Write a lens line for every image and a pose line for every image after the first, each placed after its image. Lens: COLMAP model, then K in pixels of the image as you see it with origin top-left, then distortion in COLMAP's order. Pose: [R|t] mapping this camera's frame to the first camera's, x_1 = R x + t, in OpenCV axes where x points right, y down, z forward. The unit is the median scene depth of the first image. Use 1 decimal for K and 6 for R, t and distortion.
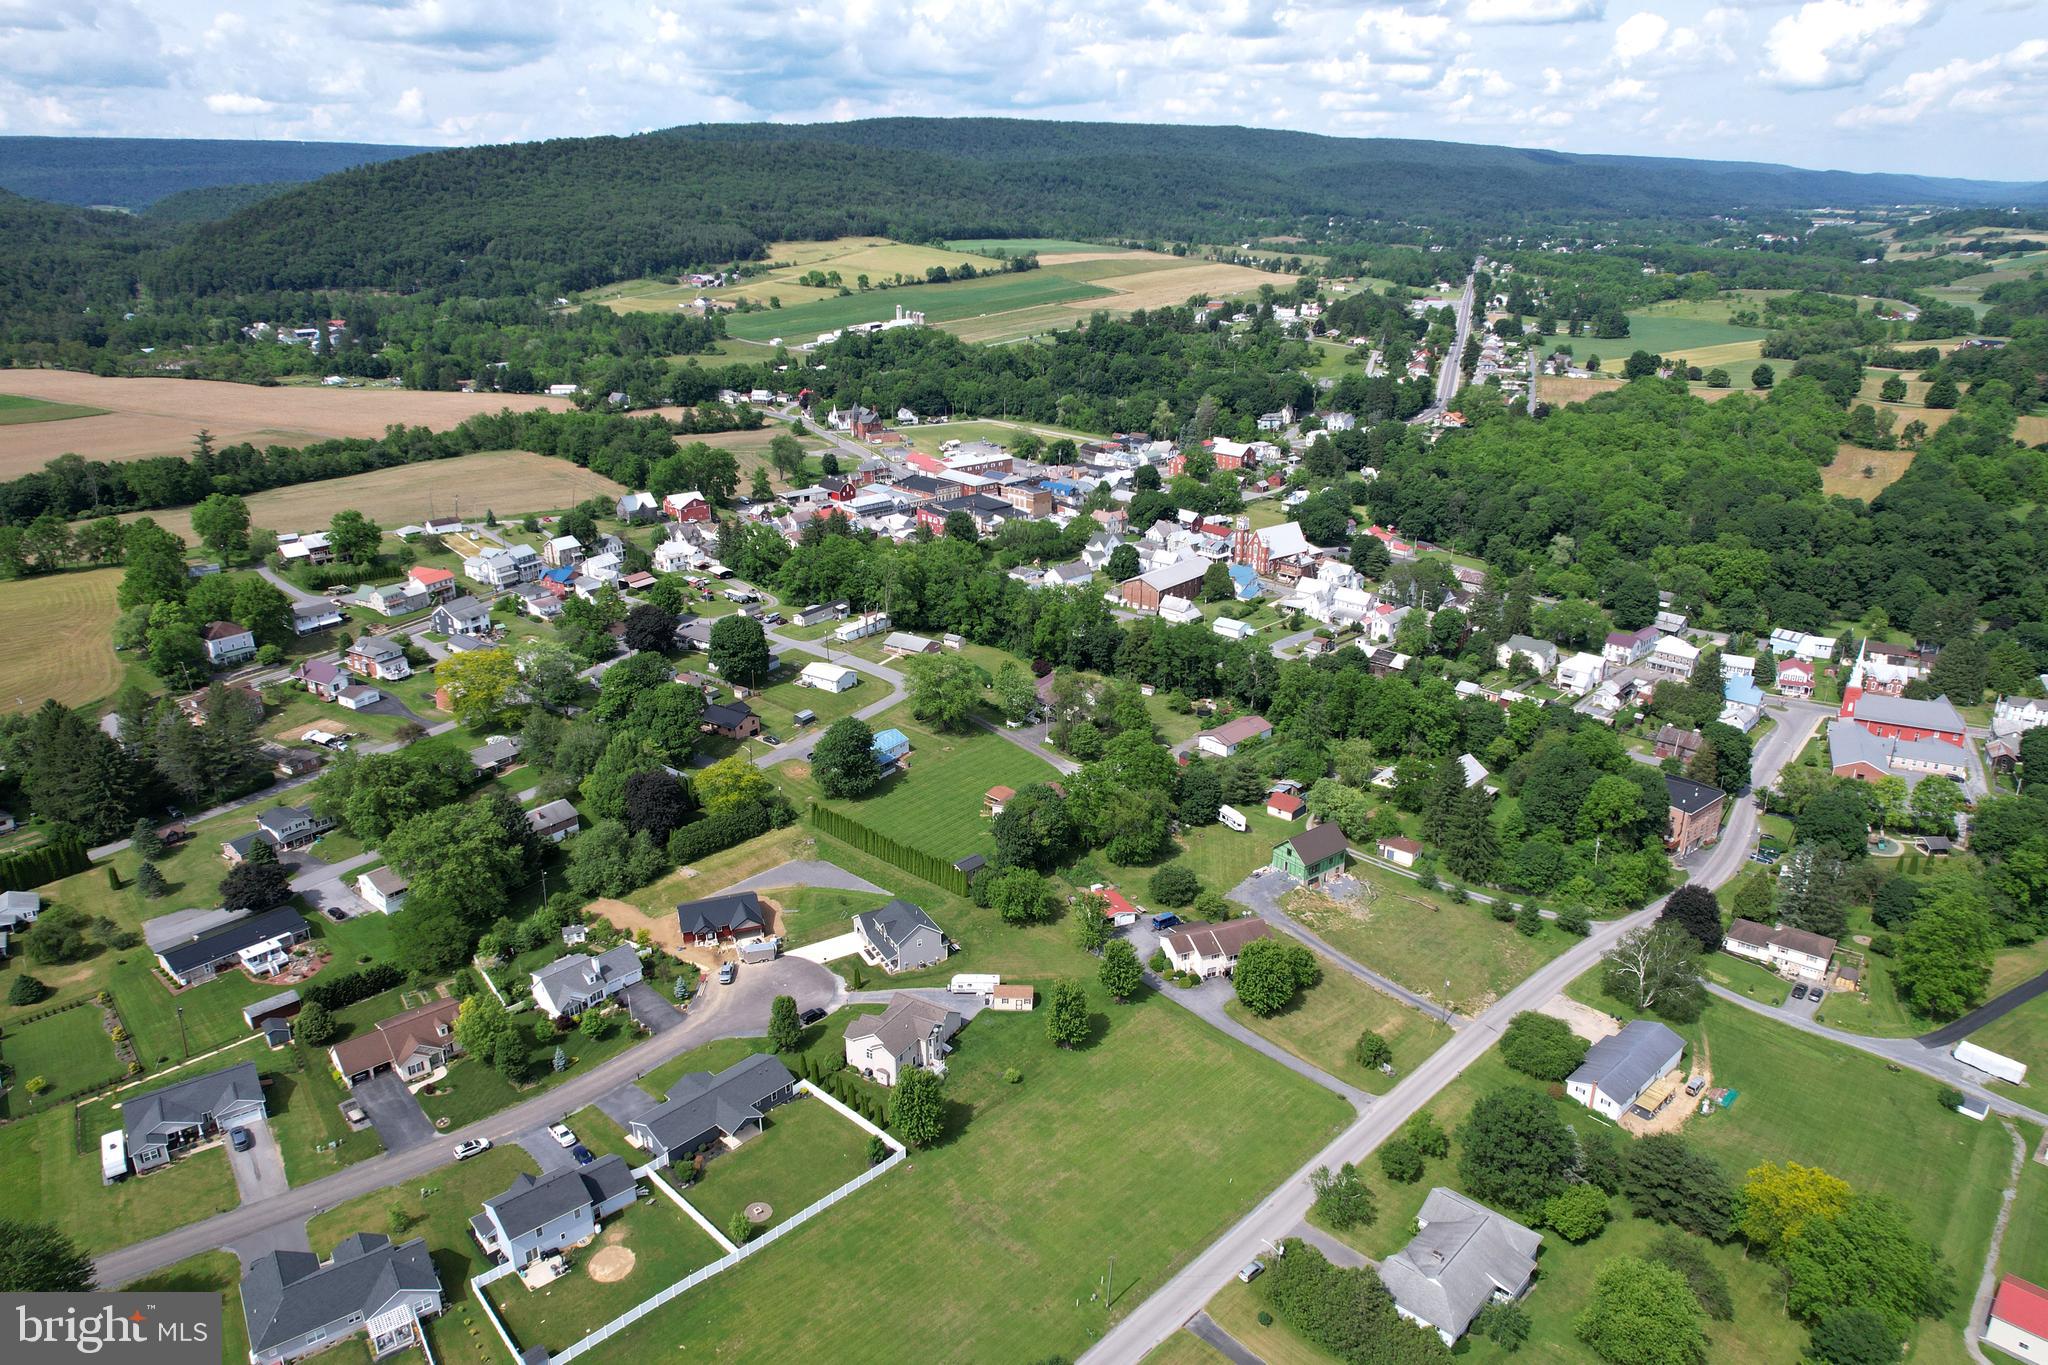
lens RADIAL K [[1307.8, 0, 1024.0], [0, 1307.8, 682.5], [0, 0, 1]] dist [-0.000616, 0.000000]
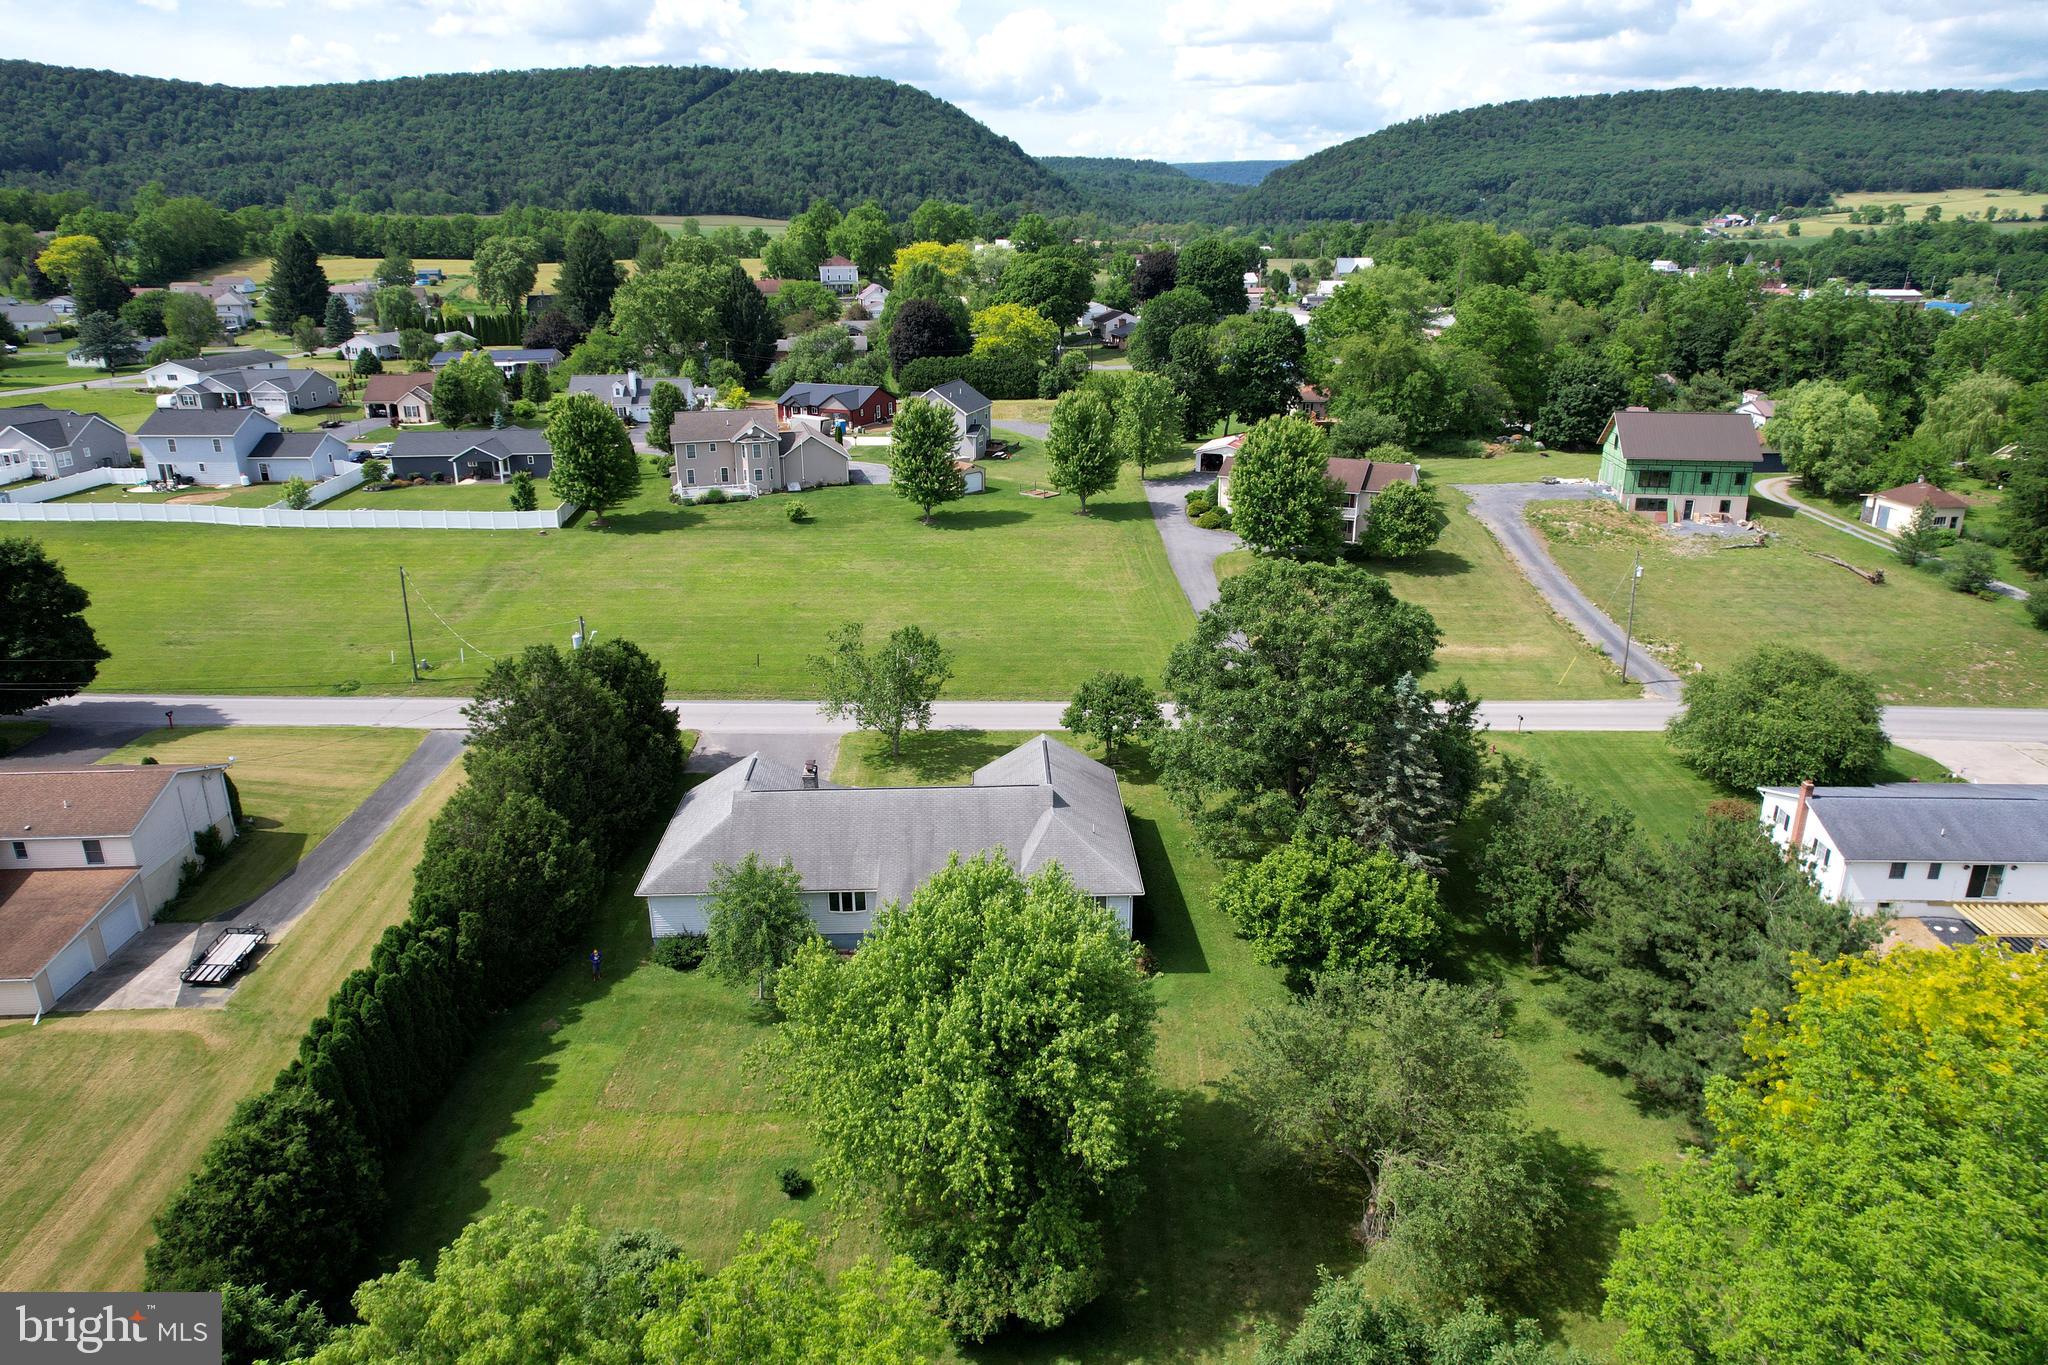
lens RADIAL K [[1292.2, 0, 1025.2], [0, 1292.2, 687.3], [0, 0, 1]] dist [-0.082175, 0.070027]
pose [[0.719336, 0.241059, -0.651495, 0.375978], [-0.233902, 0.967146, 0.099594, 0.222589], [0.654099, 0.080745, 0.752087, 0.466622]]
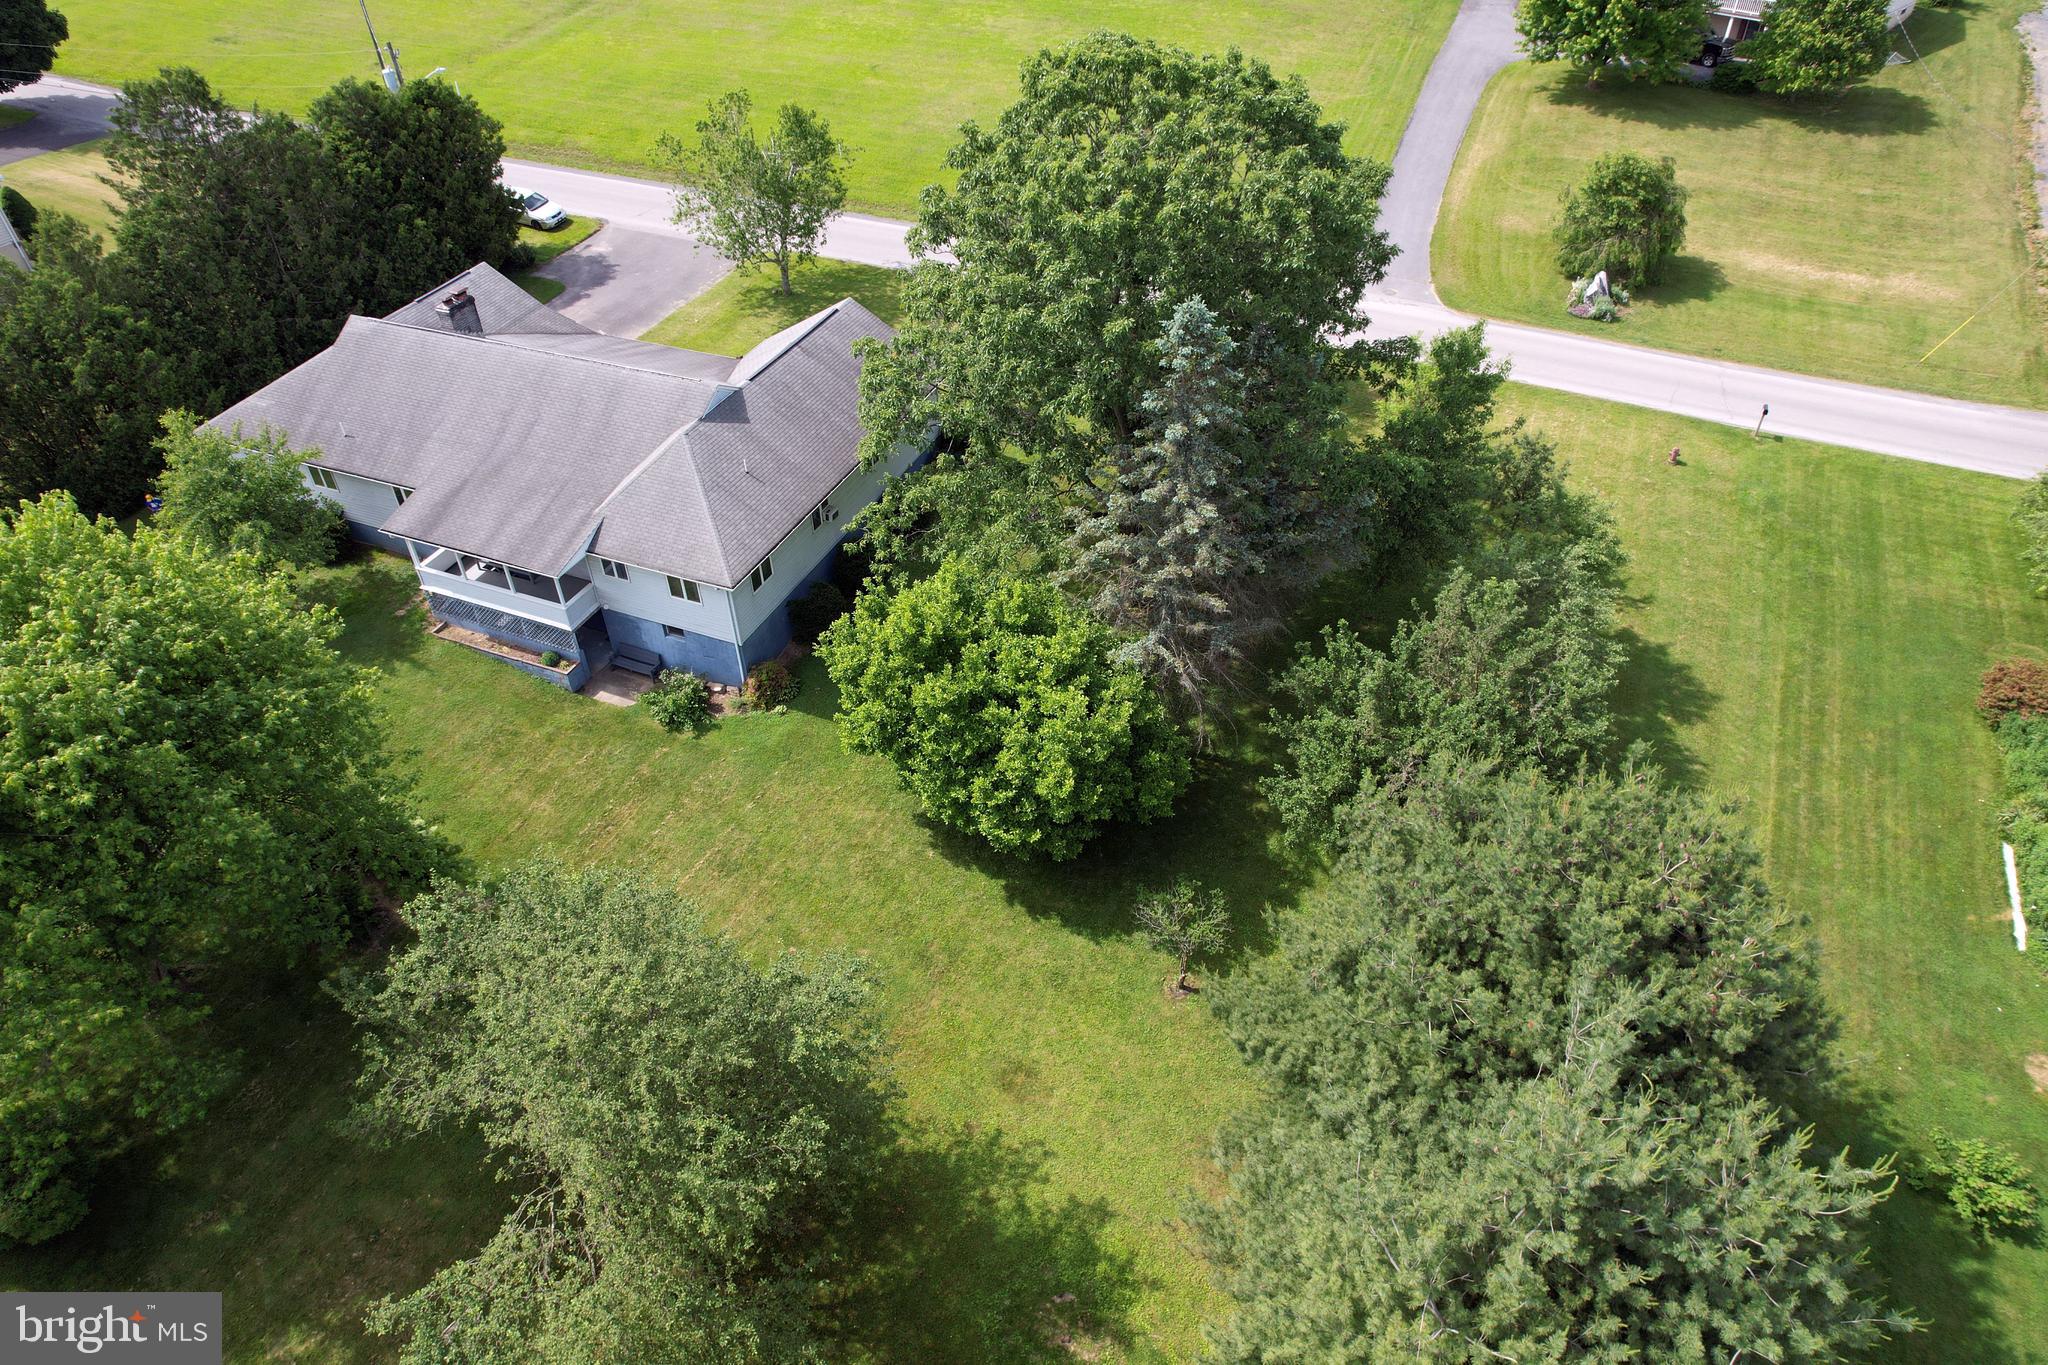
lens RADIAL K [[1292.2, 0, 1025.2], [0, 1292.2, 687.3], [0, 0, 1]] dist [-0.082175, 0.070027]
pose [[0.362999, 0.610398, -0.704022, 0.370282], [-0.296330, 0.791956, 0.533848, 0.199890], [0.883414, 0.014837, 0.468358, 0.609986]]
